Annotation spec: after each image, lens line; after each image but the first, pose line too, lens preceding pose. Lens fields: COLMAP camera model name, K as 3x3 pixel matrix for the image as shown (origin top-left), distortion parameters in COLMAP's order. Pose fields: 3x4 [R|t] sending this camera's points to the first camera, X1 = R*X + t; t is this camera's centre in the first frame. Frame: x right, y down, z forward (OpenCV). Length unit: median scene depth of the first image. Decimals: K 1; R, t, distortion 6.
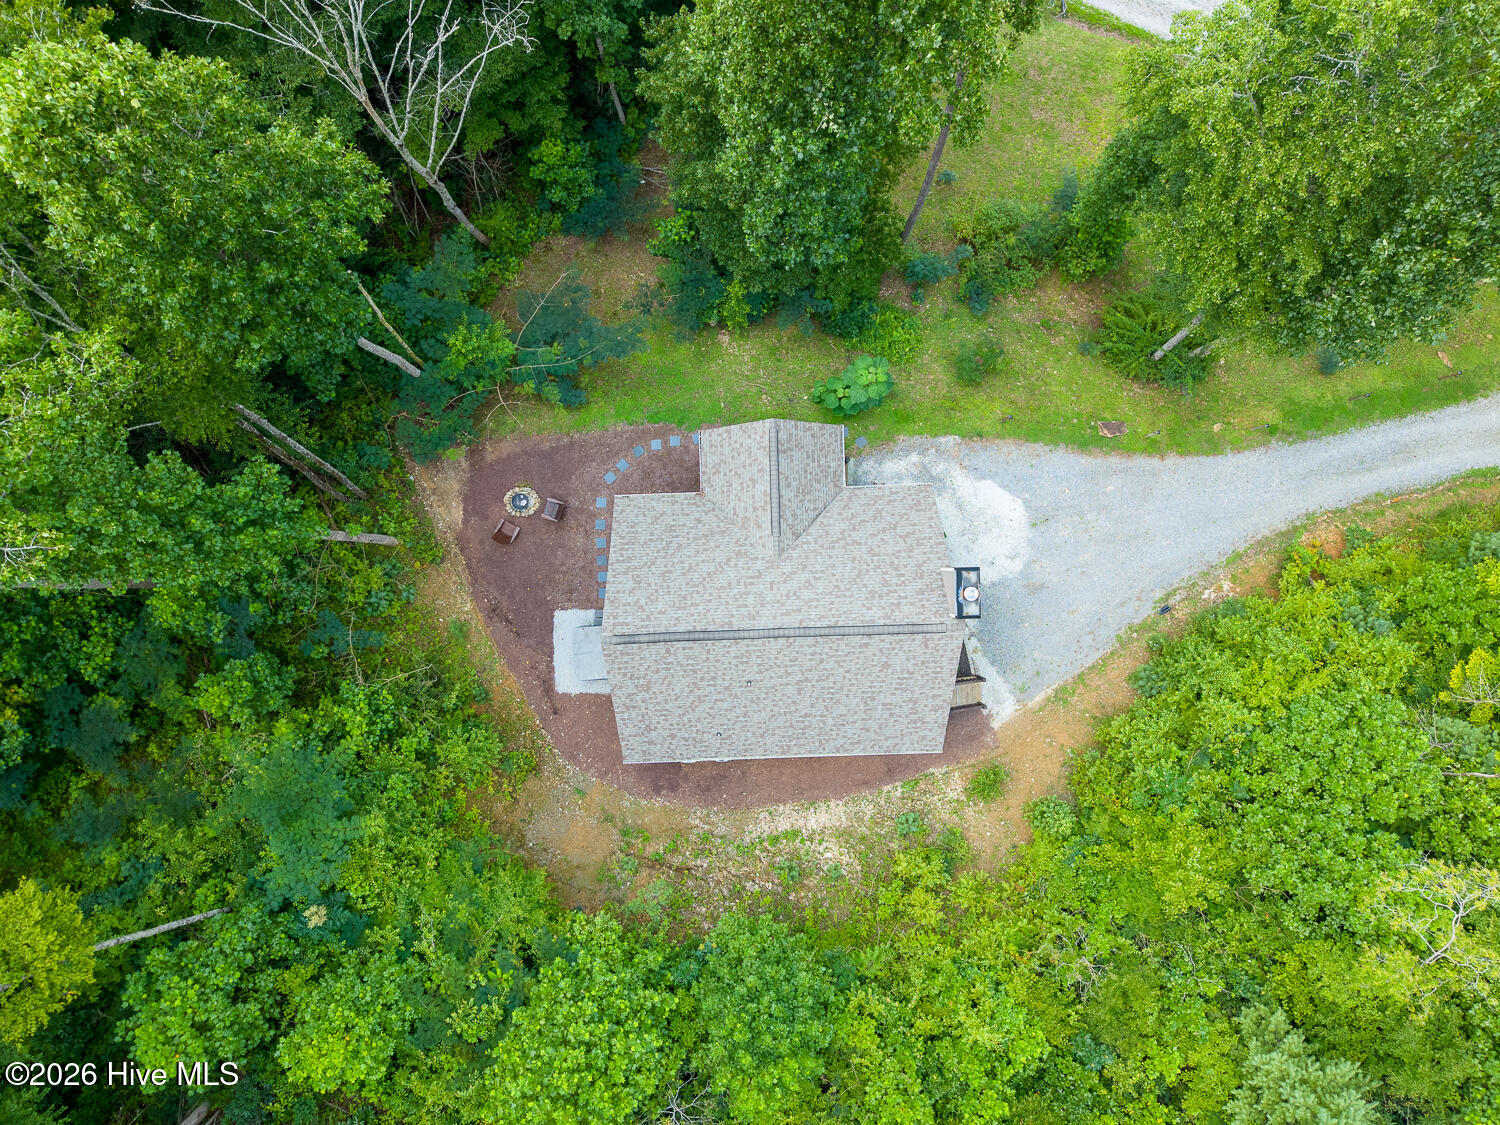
lens RADIAL K [[1012.5, 0, 747.3], [0, 1012.5, 563.1], [0, 0, 1]] dist [0.039869, -0.031060]
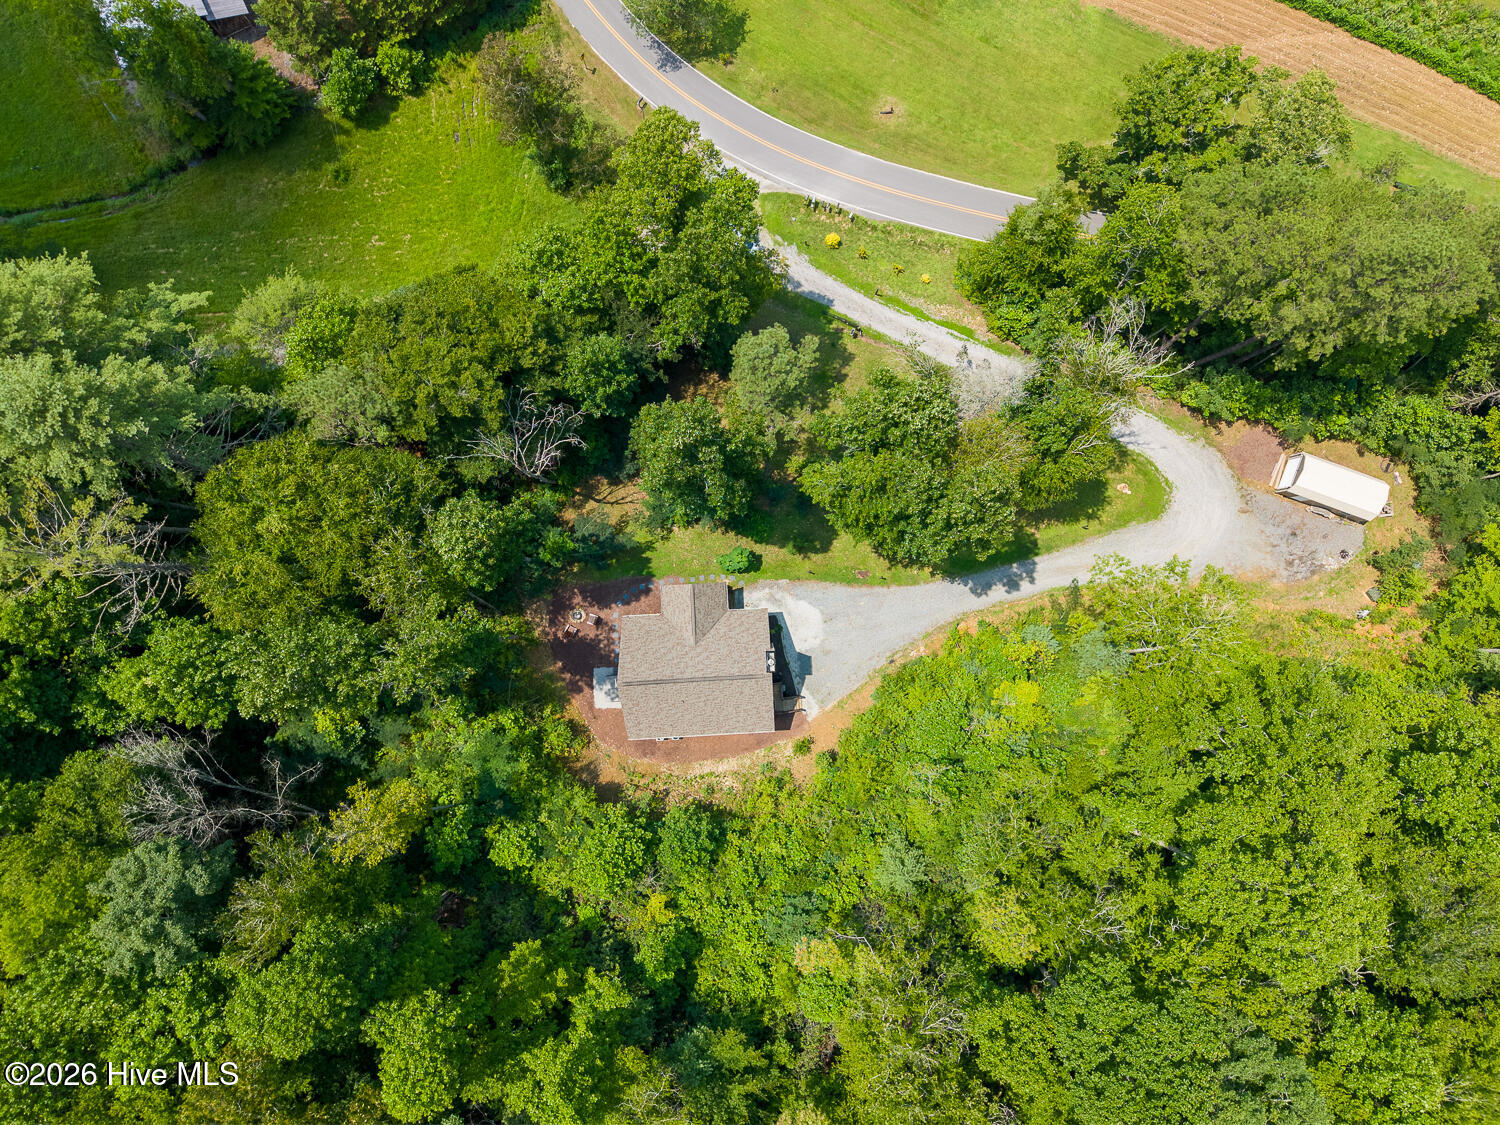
lens RADIAL K [[1012.5, 0, 753.1], [0, 1012.5, 563.8], [0, 0, 1]] dist [0.039869, -0.031060]
pose [[0.999823, -0.018815, -0.000726, 0.145559], [0.018802, 0.999706, -0.015289, -0.132798], [0.001013, 0.015272, 0.999883, -1.112277]]
